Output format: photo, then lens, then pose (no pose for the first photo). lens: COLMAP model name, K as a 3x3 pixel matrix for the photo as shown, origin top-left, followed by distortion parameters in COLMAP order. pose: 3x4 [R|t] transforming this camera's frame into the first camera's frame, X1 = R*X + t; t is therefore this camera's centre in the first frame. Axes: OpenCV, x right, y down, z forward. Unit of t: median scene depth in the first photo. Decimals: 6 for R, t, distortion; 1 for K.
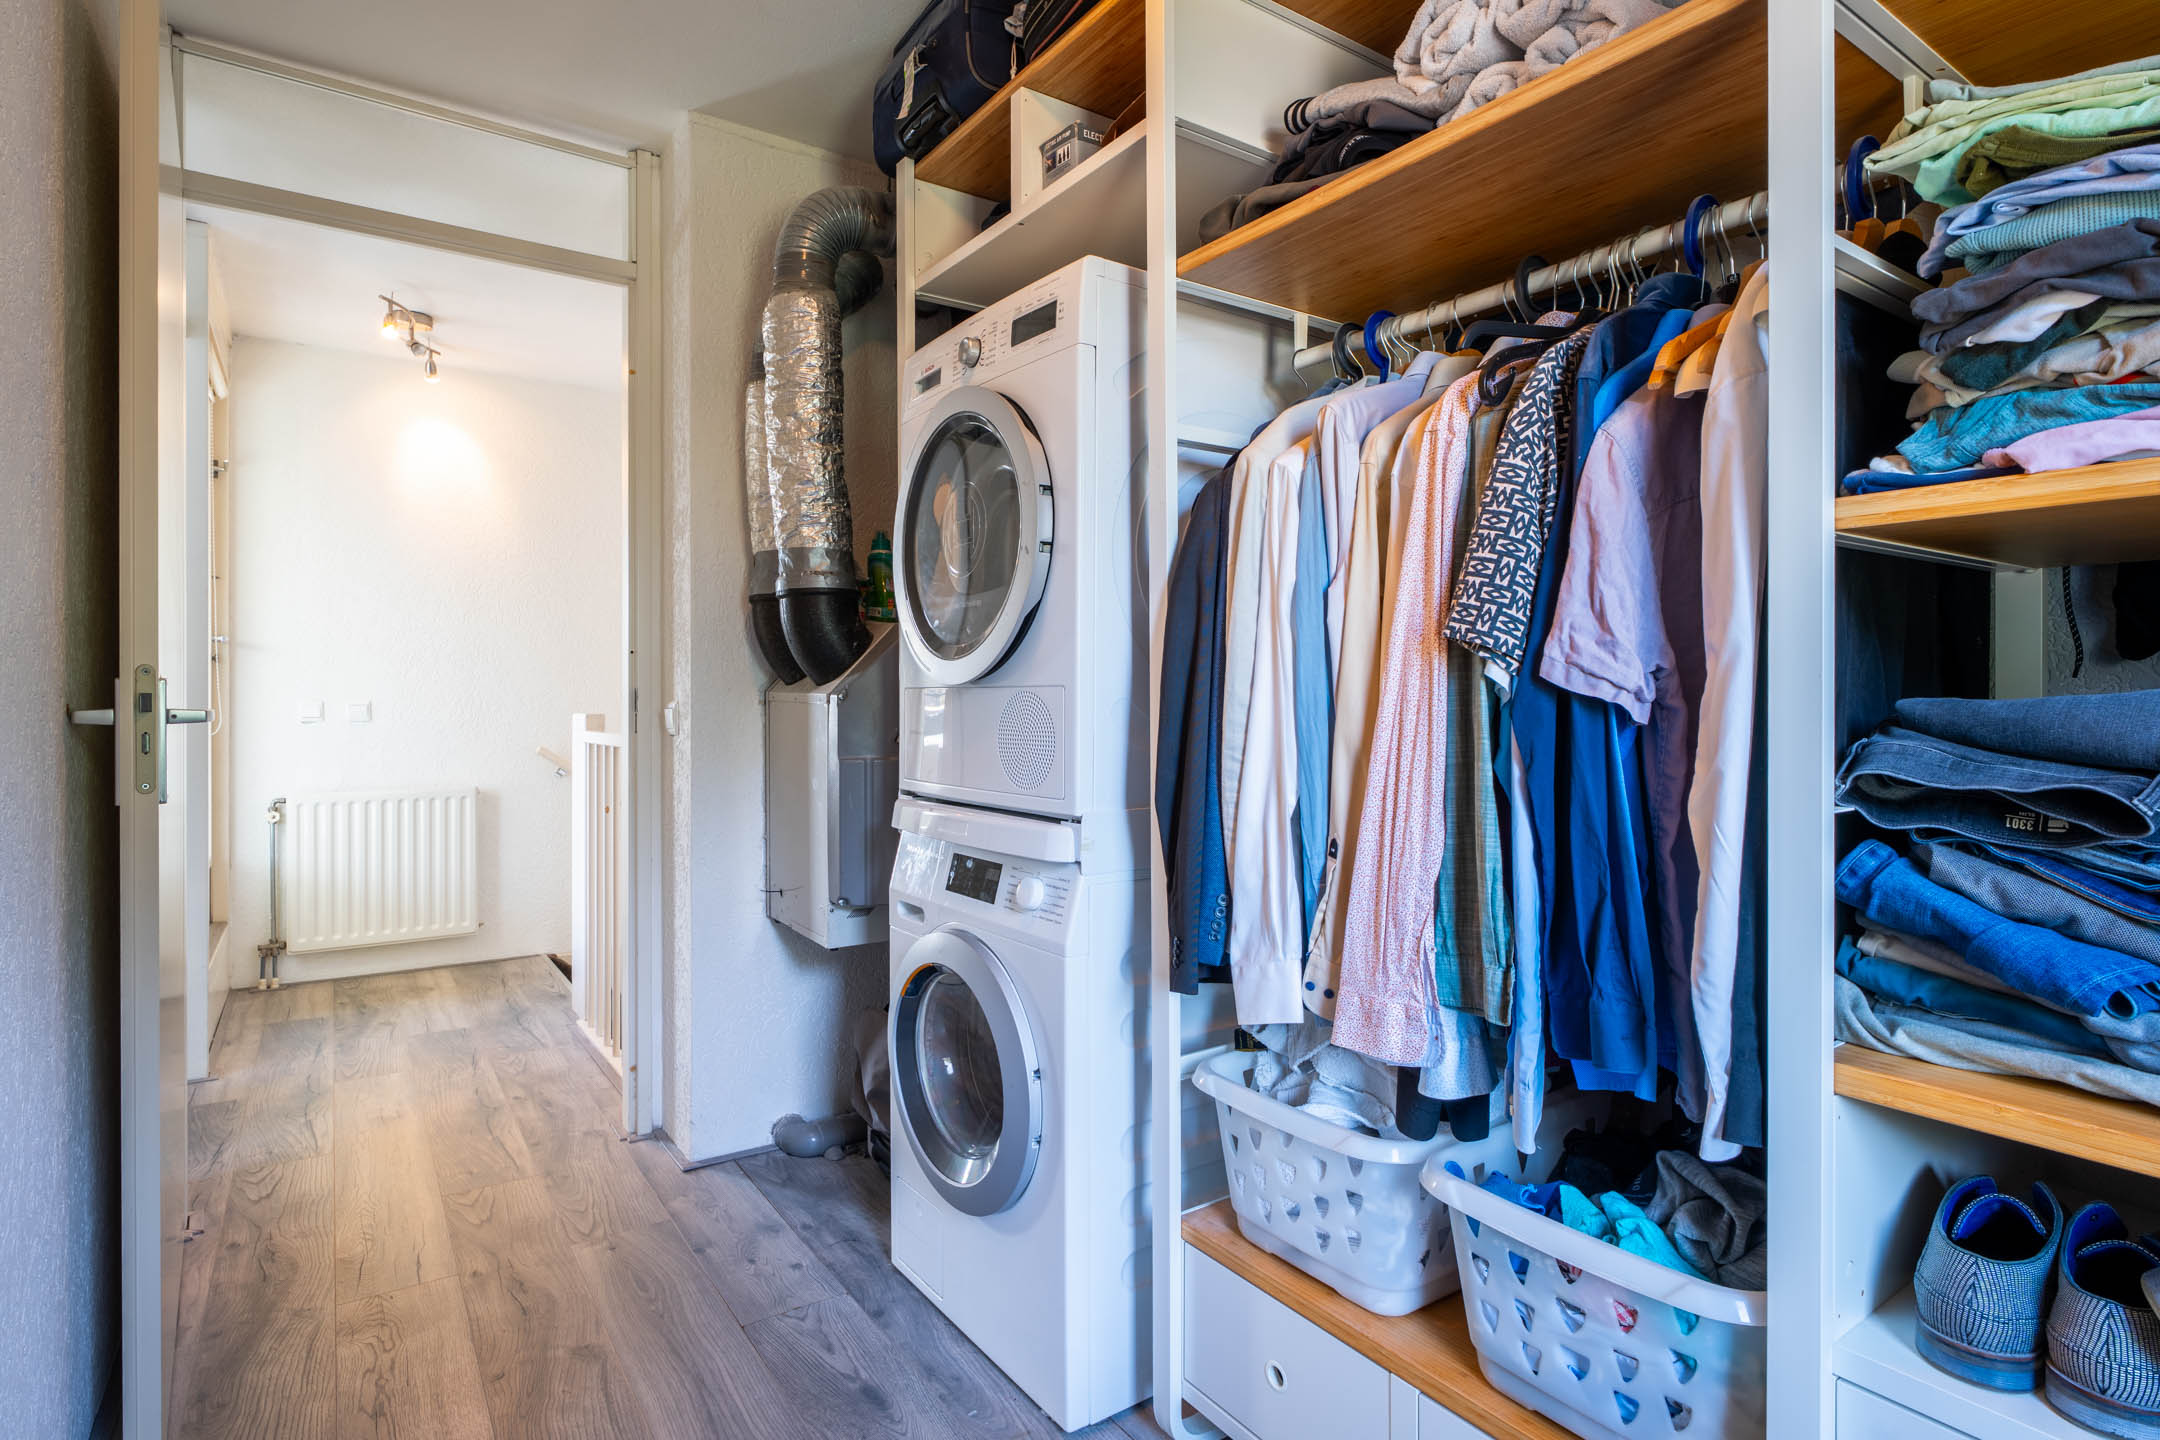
lens RADIAL K [[1089.0, 0, 1080.3], [0, 1089.0, 703.6], [0, 0, 1]] dist [0.003949, 0.000474]
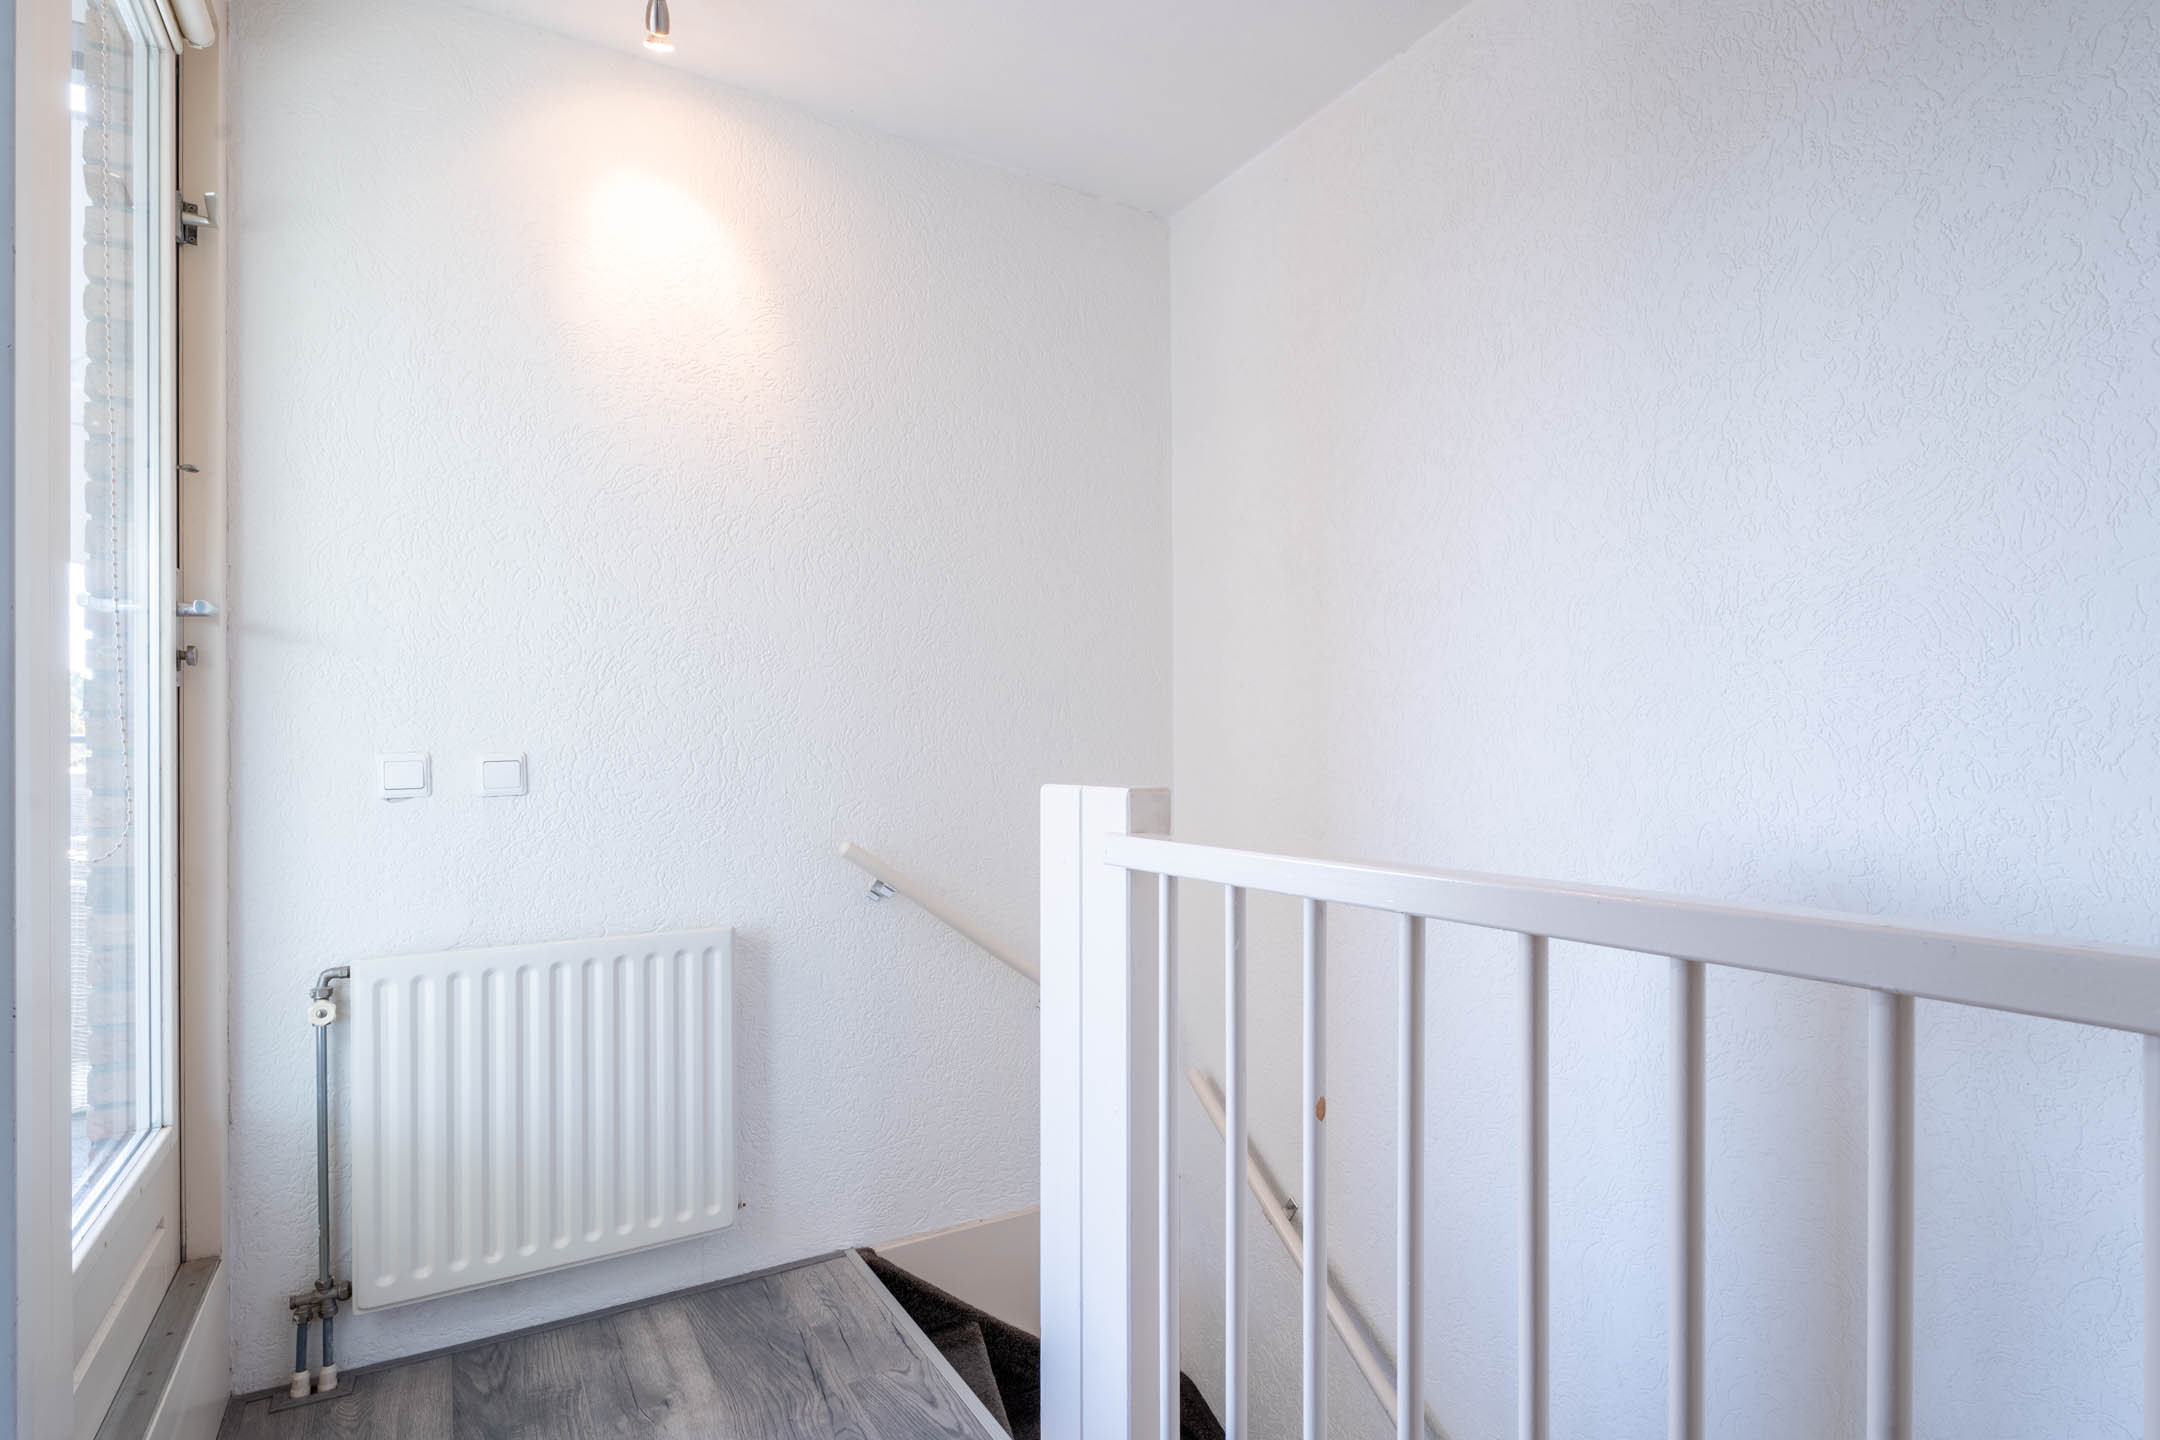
lens RADIAL K [[1028.8, 0, 1078.7], [0, 1028.8, 736.7], [0, 0, 1]] dist [-0.004199, 0.002125]
pose [[0.999046, -0.005549, -0.043307, -0.402358], [0.005291, 0.999968, -0.006068, -0.005311], [0.043339, 0.005834, 0.999043, 0.580415]]
